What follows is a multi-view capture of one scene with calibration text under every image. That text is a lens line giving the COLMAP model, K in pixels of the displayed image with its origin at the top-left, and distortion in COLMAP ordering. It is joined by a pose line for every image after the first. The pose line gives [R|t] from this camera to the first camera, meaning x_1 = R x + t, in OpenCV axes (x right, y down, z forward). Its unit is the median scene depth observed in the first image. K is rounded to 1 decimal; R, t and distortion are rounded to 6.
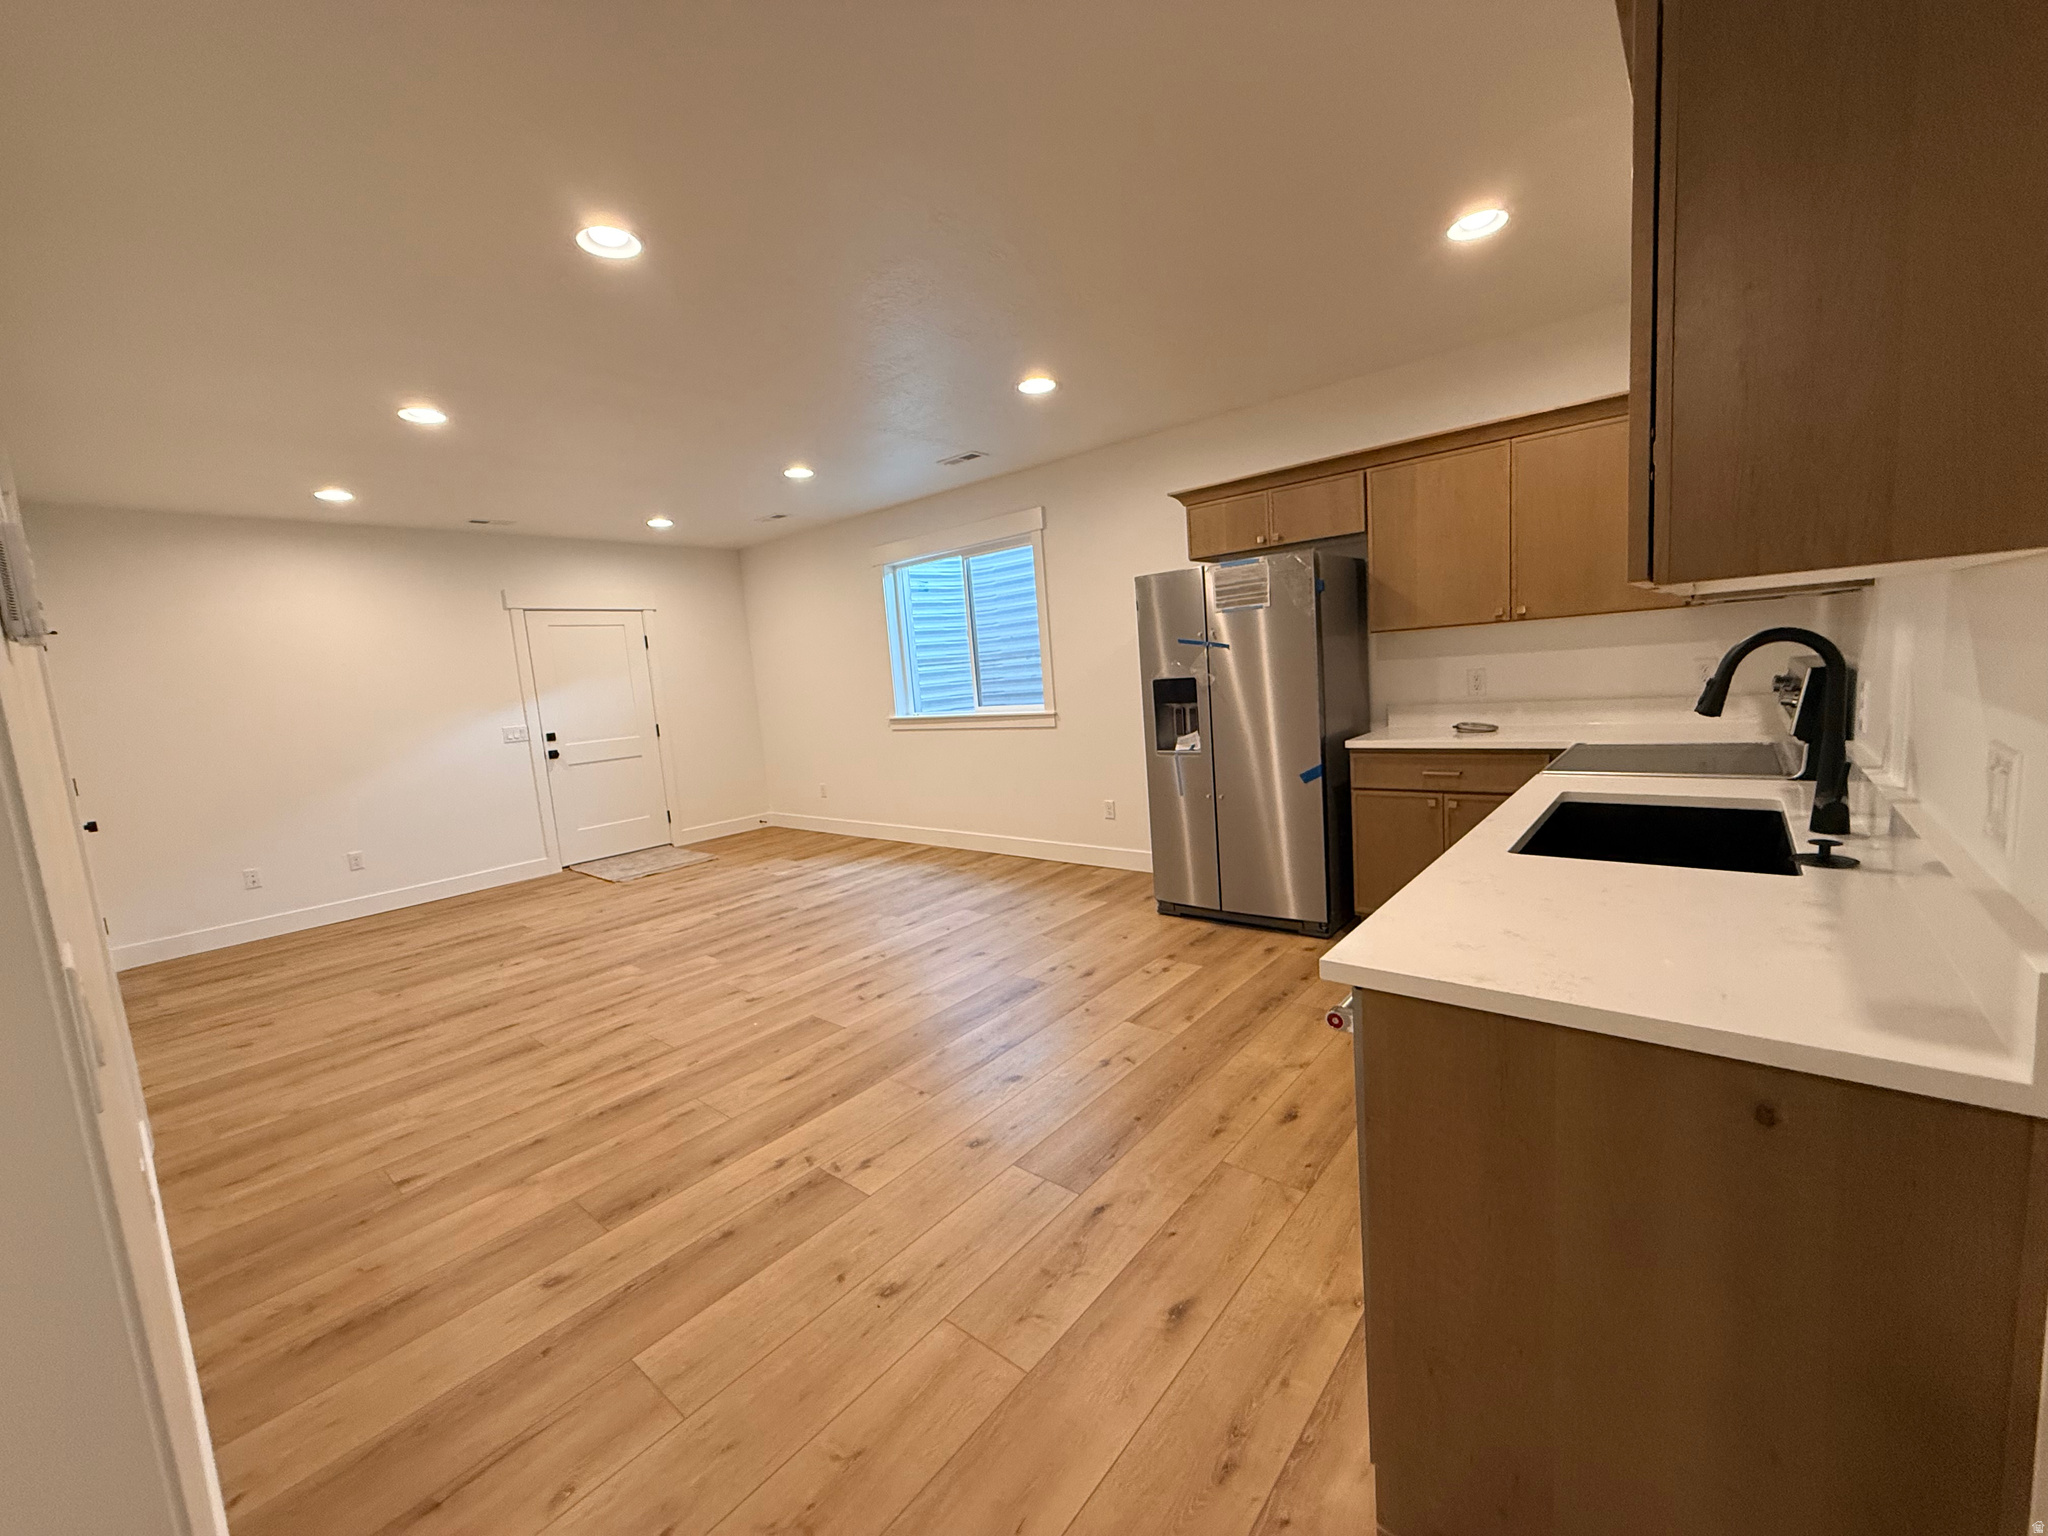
lens RADIAL K [[814.8, 0, 1018.5], [0, 814.8, 768.9], [0, 0, 1]] dist [-0.000370, -0.000005]
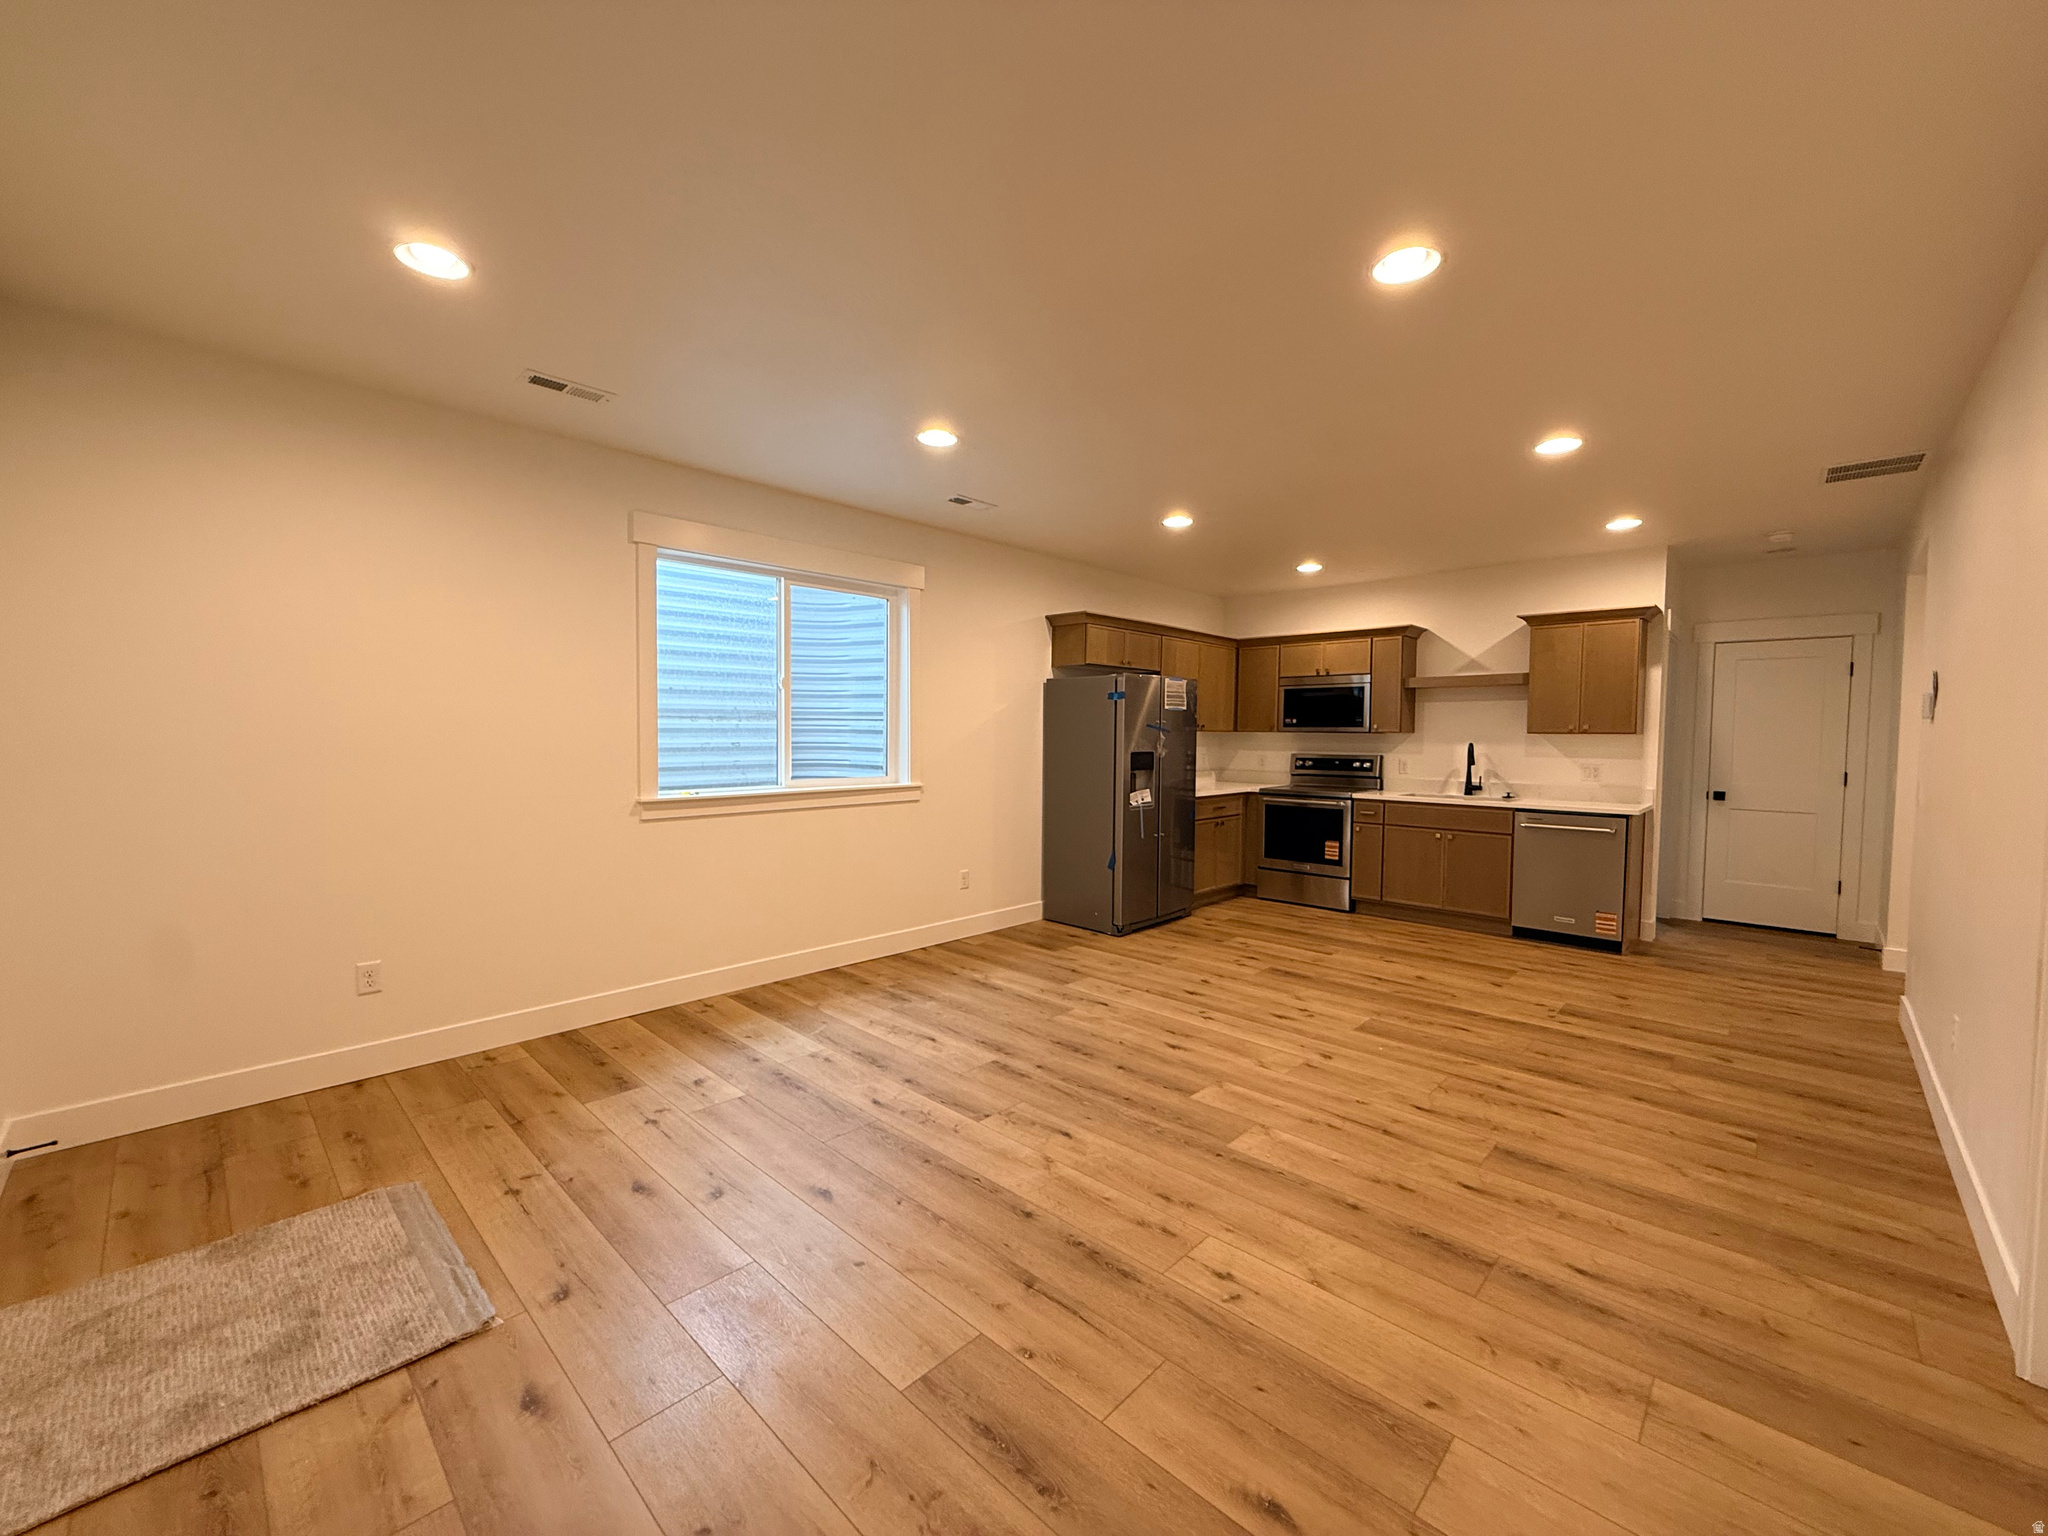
lens RADIAL K [[814.8, 0, 1018.5], [0, 814.8, 768.9], [0, 0, 1]] dist [-0.000370, -0.000005]
pose [[0.060154, 0.033082, 0.997641, -1.364667], [0.110216, 0.993119, -0.039578, -0.059070], [-0.992086, 0.112337, 0.056094, 1.307773]]
